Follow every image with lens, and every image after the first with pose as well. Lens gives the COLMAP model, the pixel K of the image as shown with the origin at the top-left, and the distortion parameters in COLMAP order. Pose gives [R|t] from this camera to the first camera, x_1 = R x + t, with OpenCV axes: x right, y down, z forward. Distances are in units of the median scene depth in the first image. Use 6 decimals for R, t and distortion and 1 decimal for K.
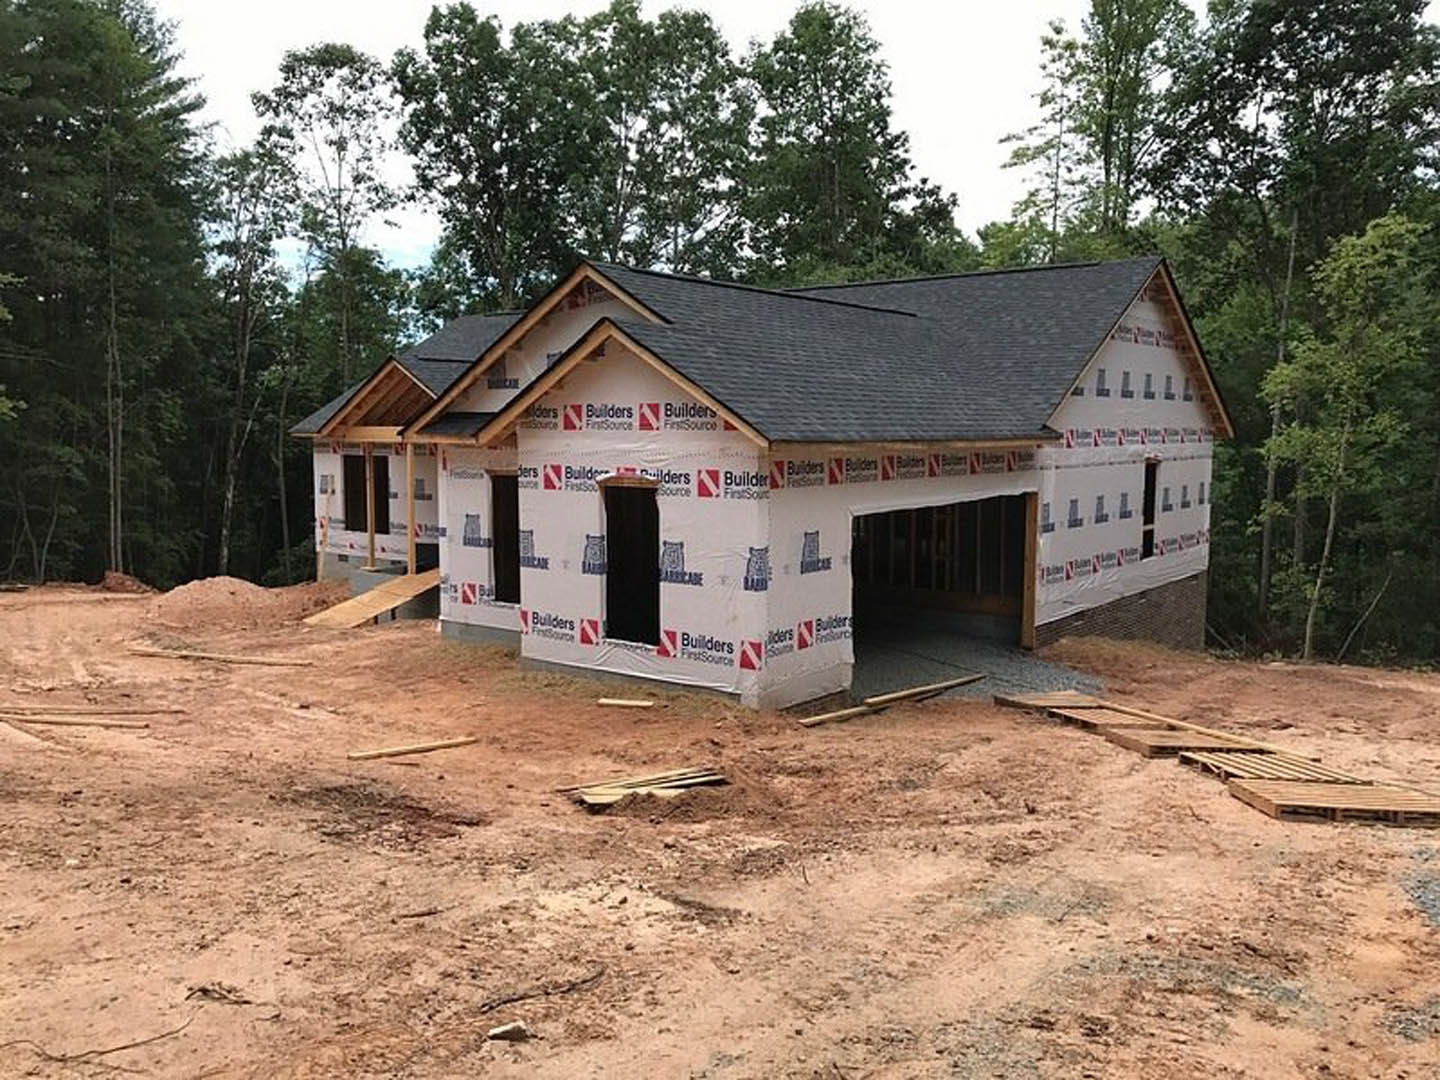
lens RADIAL K [[1162.3, 0, 720.0], [0, 1162.3, 540.0], [0, 0, 1]] dist [0.068431, -0.069973]
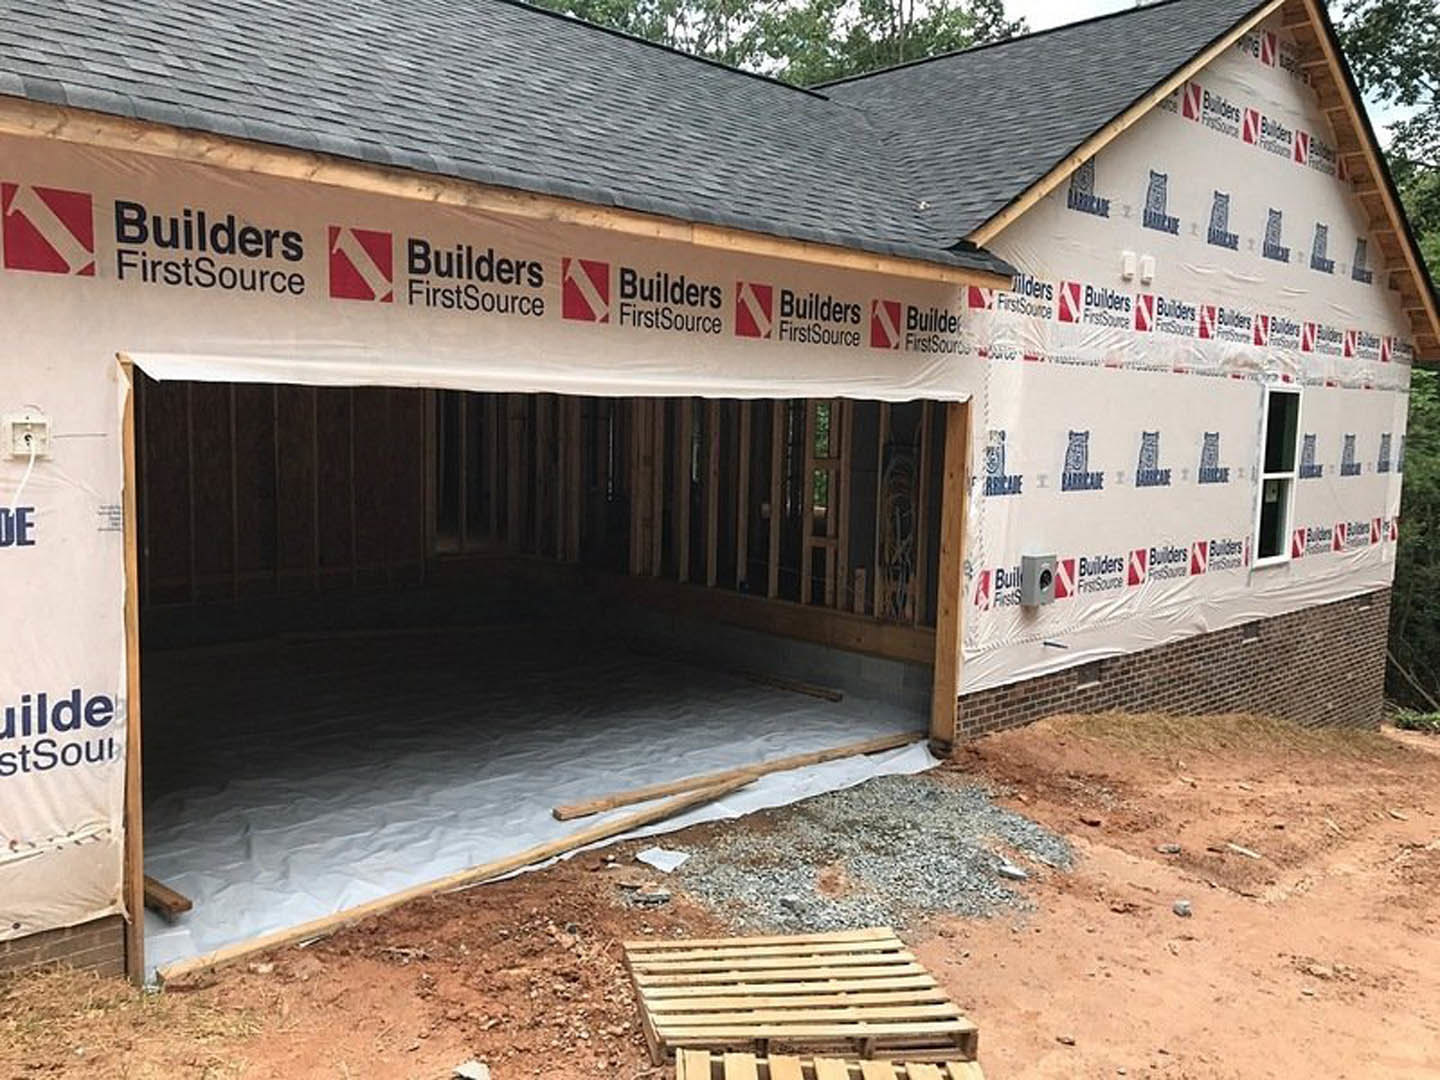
lens RADIAL K [[1162.3, 0, 720.0], [0, 1162.3, 540.0], [0, 0, 1]] dist [0.068431, -0.069973]
pose [[0.988430, 0.034581, -0.147683, 0.209046], [-0.033630, 0.999394, 0.008932, 0.009830], [0.147902, -0.003862, 0.988994, 0.454445]]
